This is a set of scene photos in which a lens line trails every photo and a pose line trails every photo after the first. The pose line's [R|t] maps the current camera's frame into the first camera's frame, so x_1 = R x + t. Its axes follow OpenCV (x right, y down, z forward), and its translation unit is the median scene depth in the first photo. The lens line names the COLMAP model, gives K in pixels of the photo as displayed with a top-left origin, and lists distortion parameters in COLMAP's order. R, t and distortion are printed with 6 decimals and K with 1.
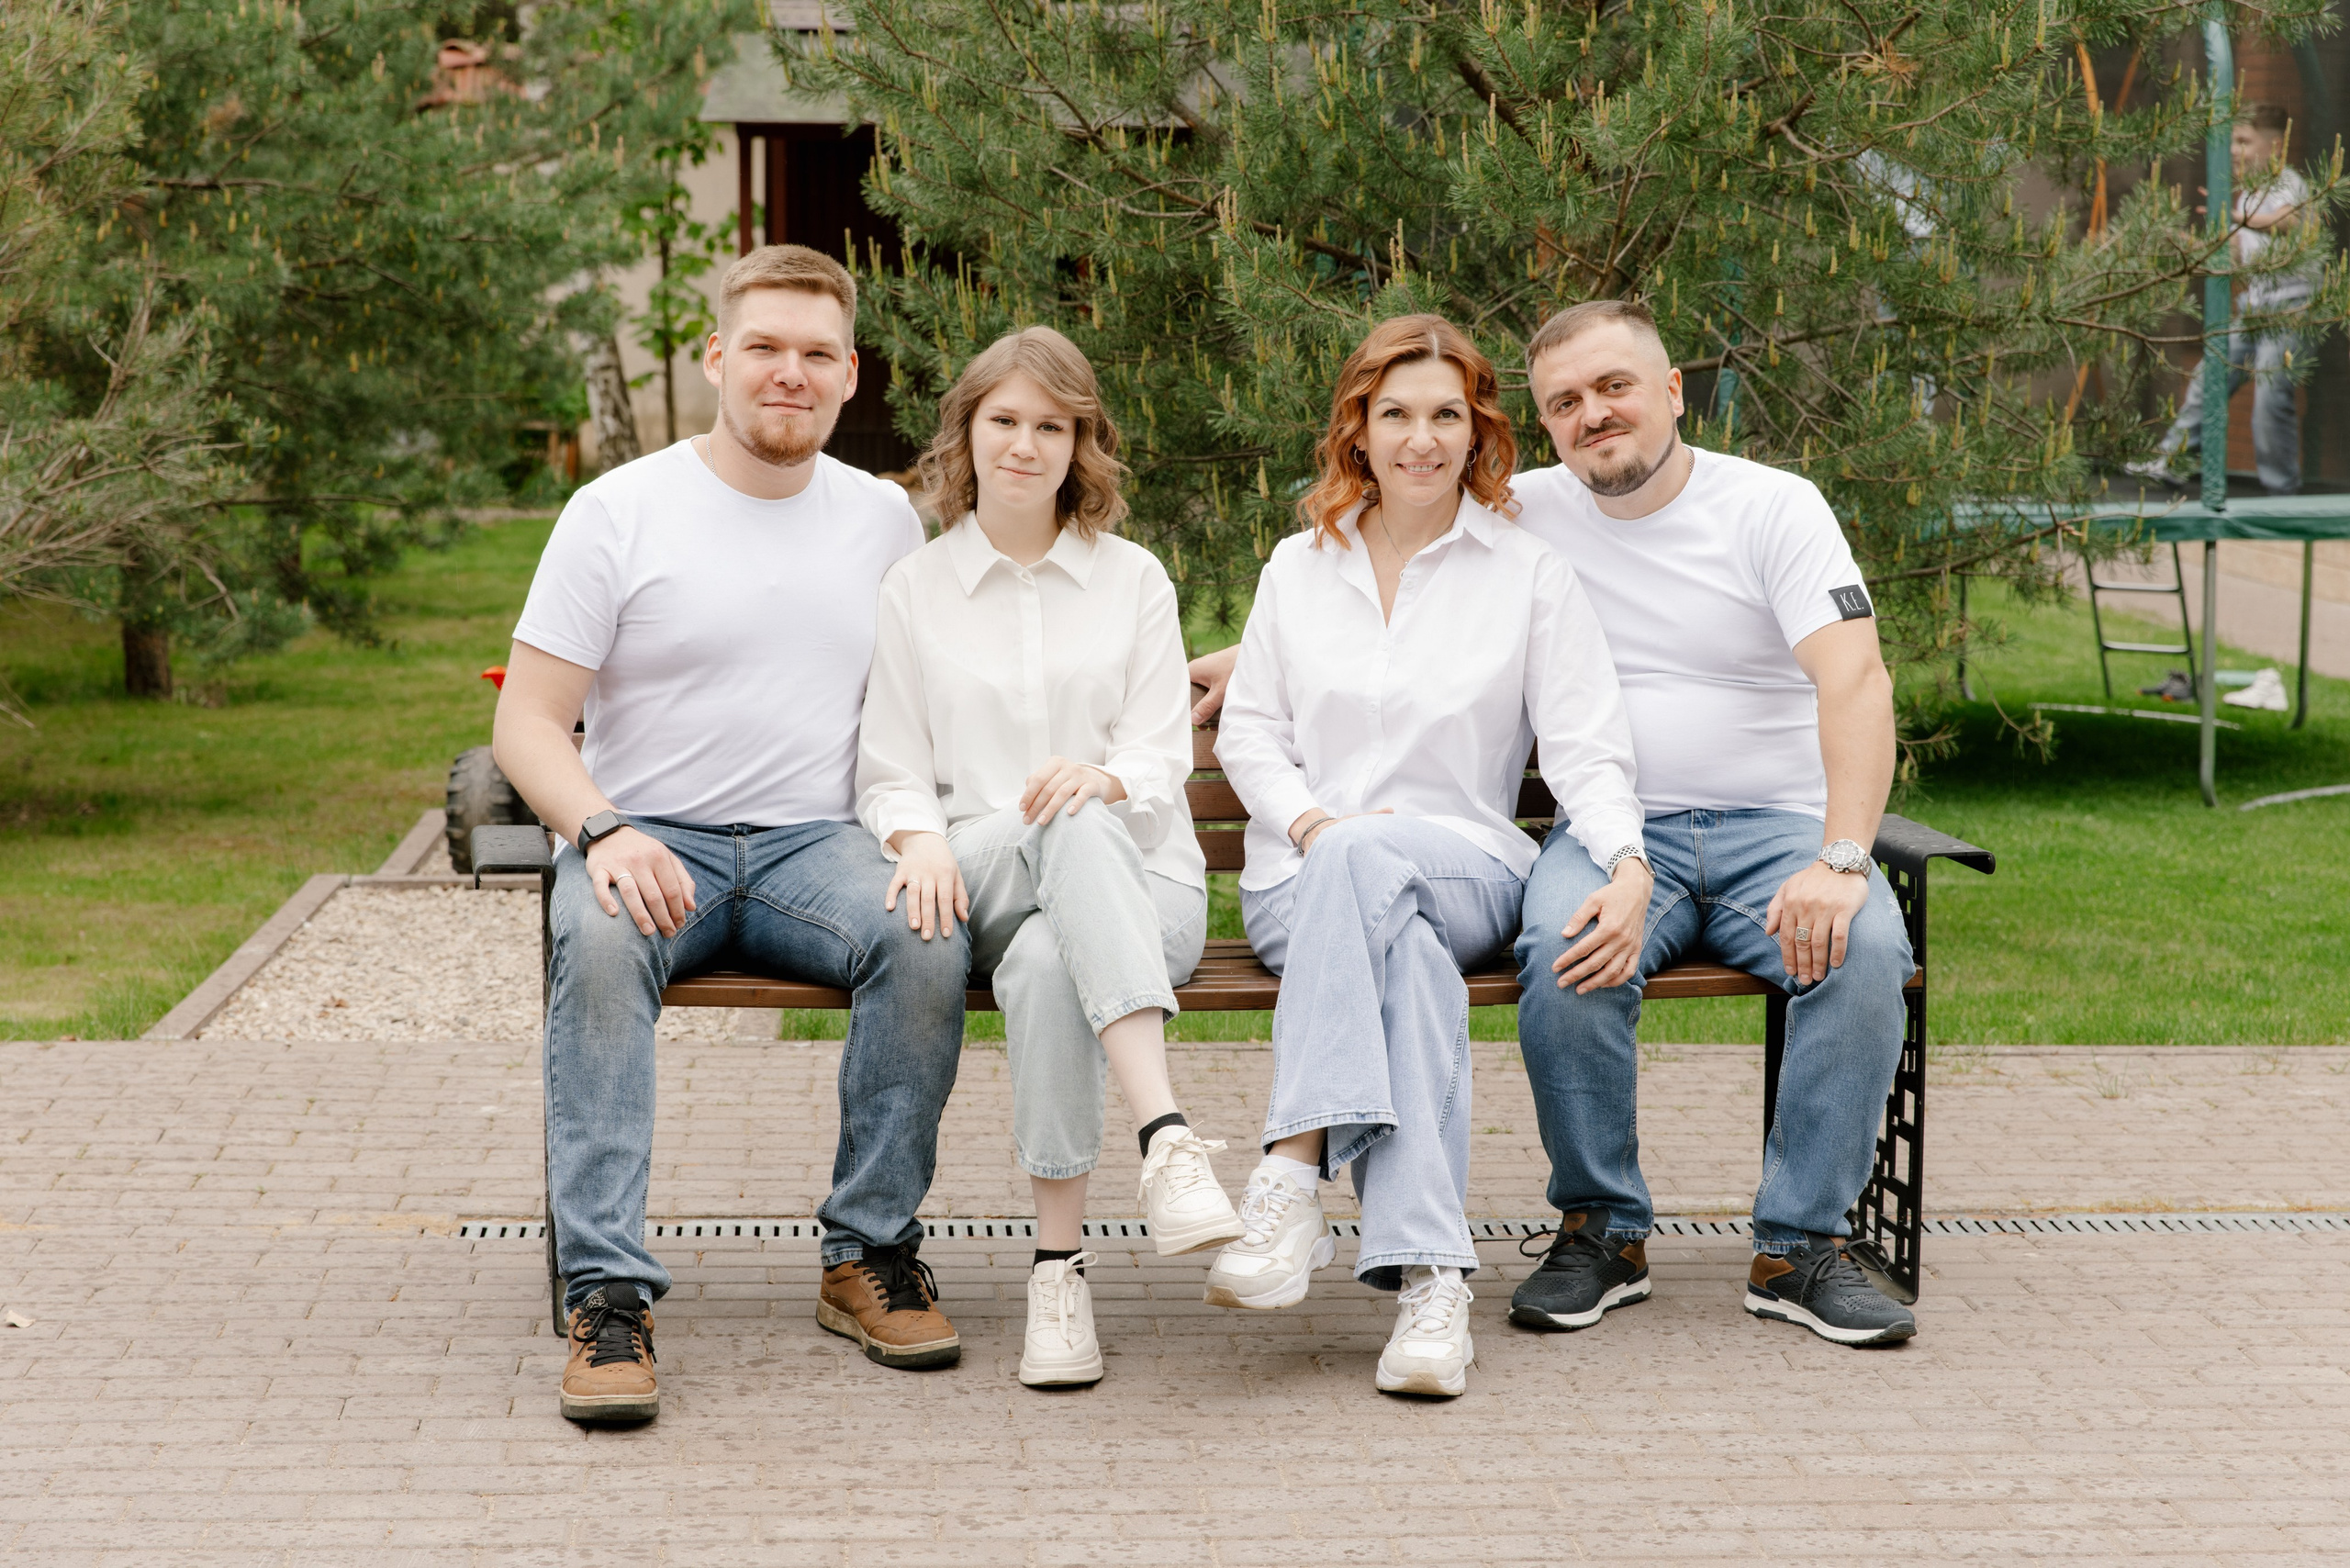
lens RADIAL K [[4793.8, 0, 1236.5], [0, 4793.8, 865.7], [0, 0, 1]] dist [-0.017909, 0.080730]
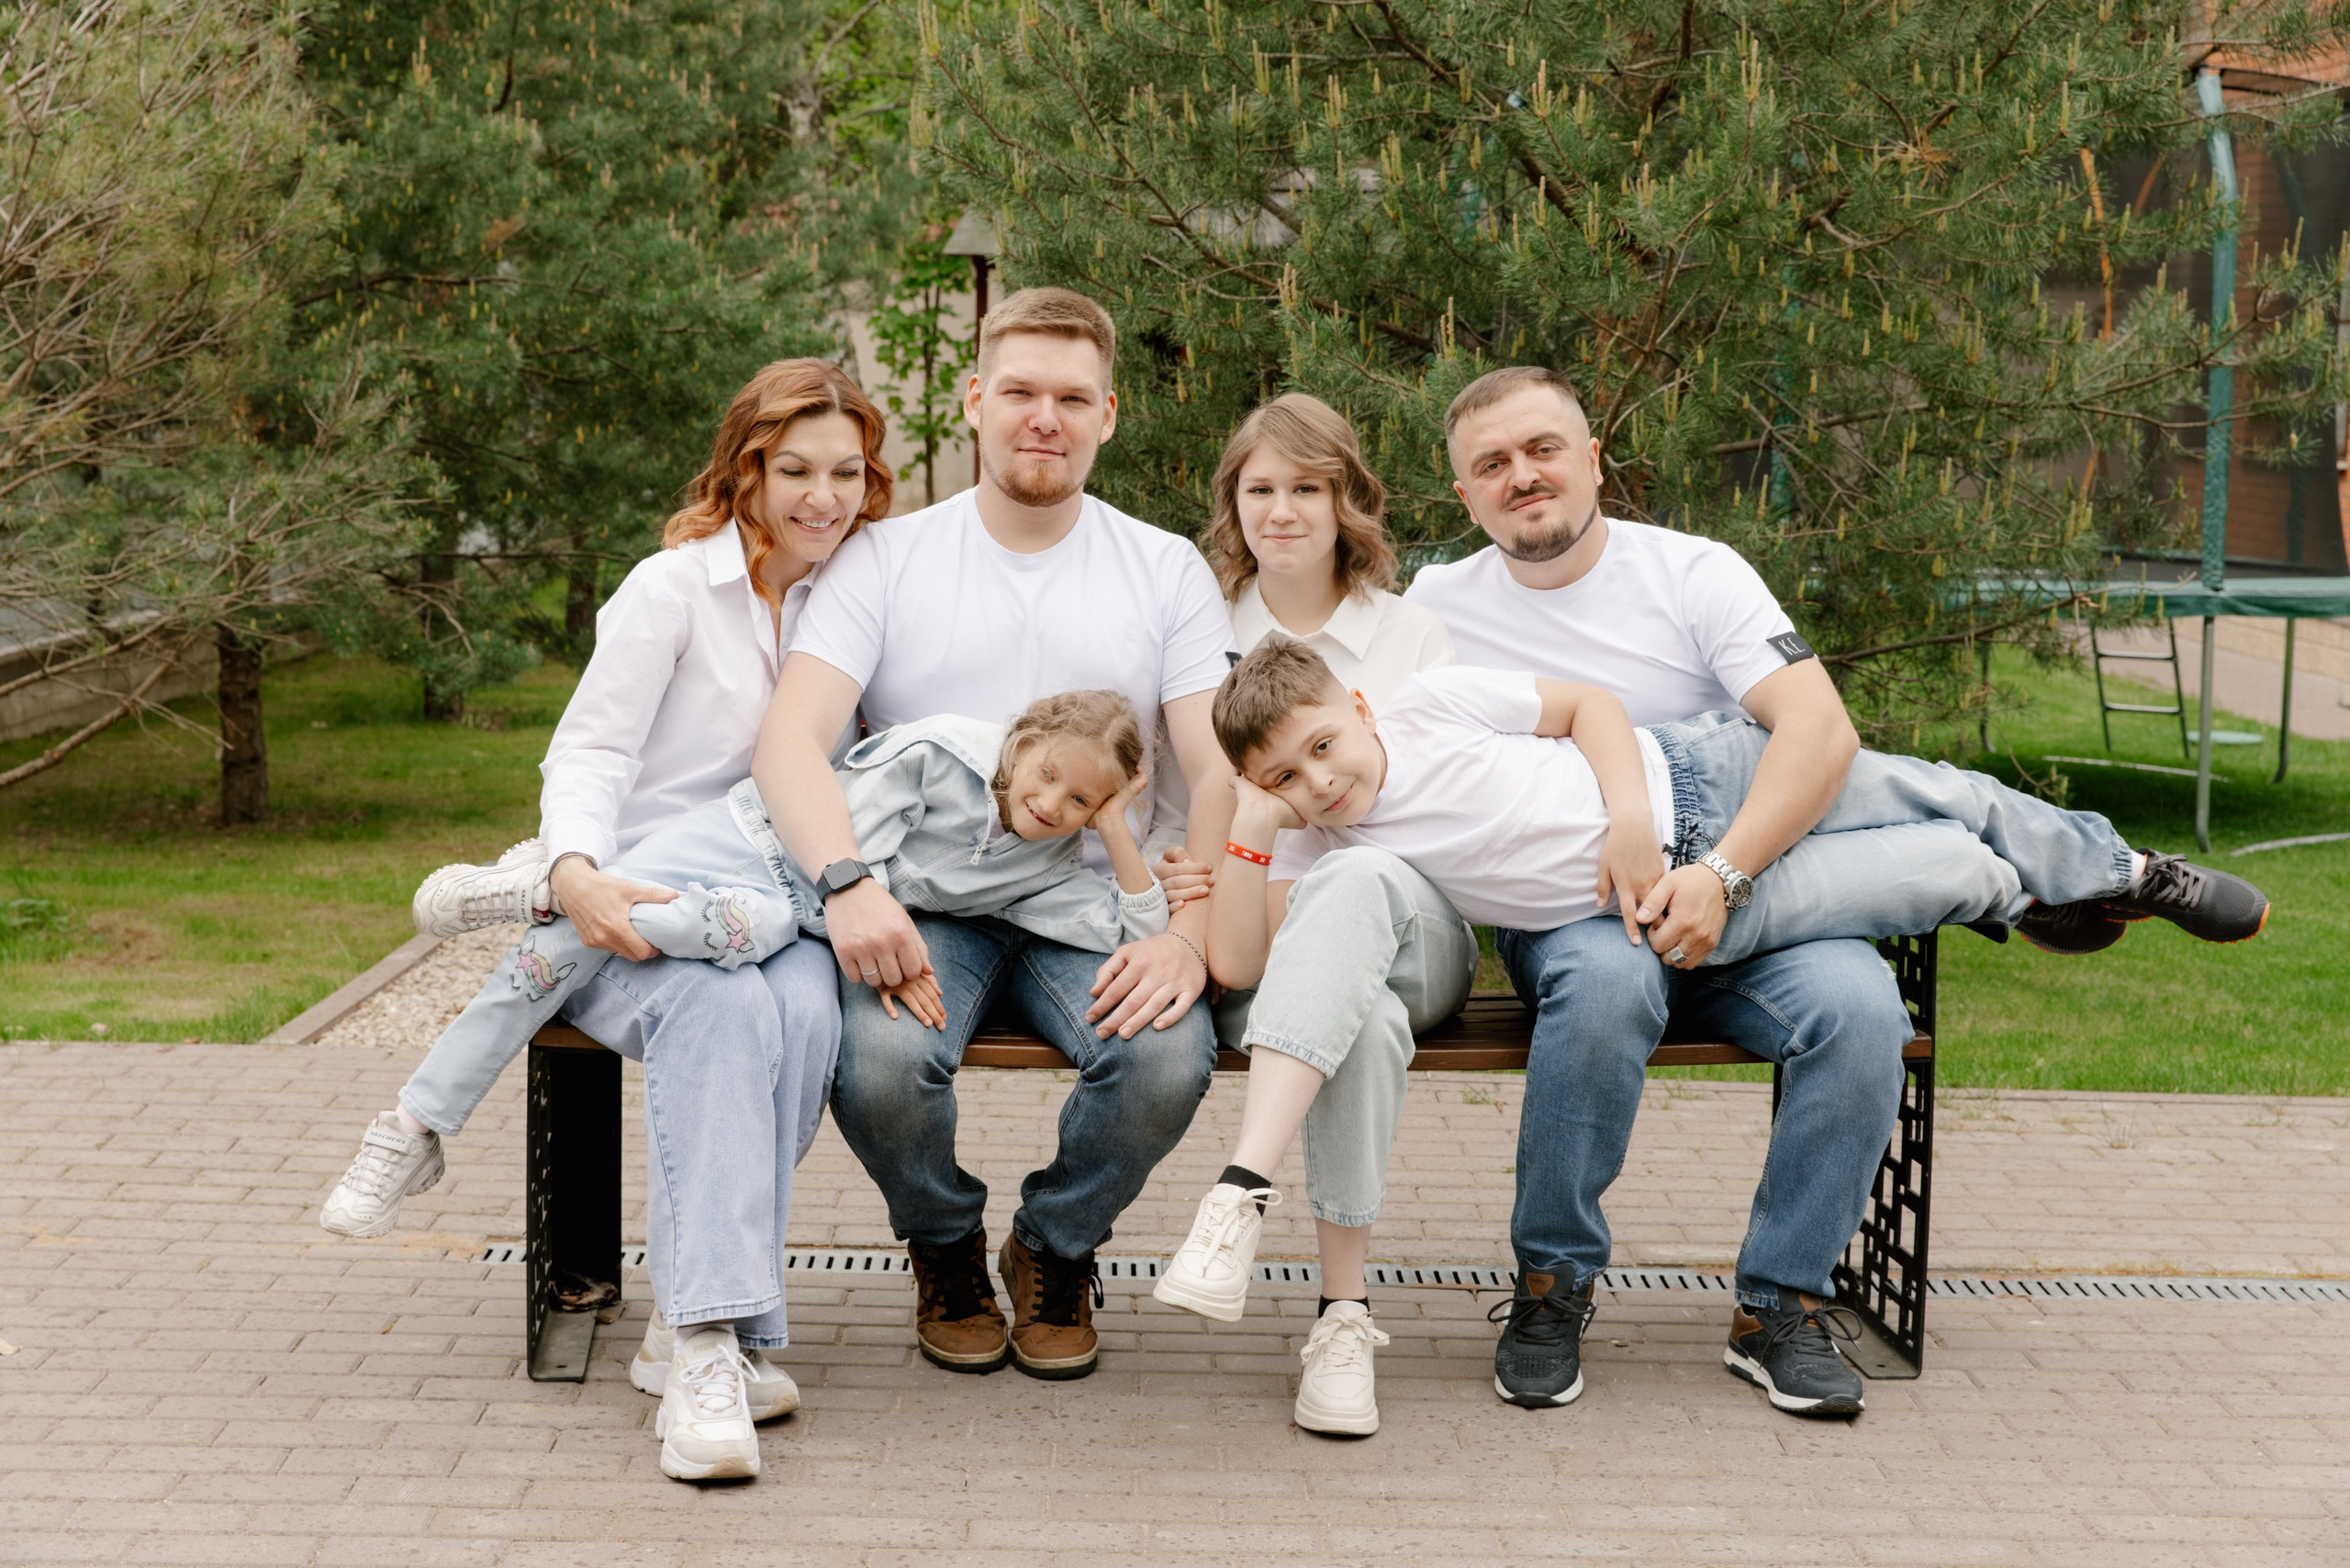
lens RADIAL K [[3735.2, 0, 1156.5], [0, 3735.2, 837.3], [0, 0, 1]] dist [-0.014018, 0.046842]
pose [[0.997441, 0.020497, -0.068492, 0.023657], [-0.020940, 0.999764, -0.005747, -0.007774], [0.068358, 0.007167, 0.997635, 0.147134]]
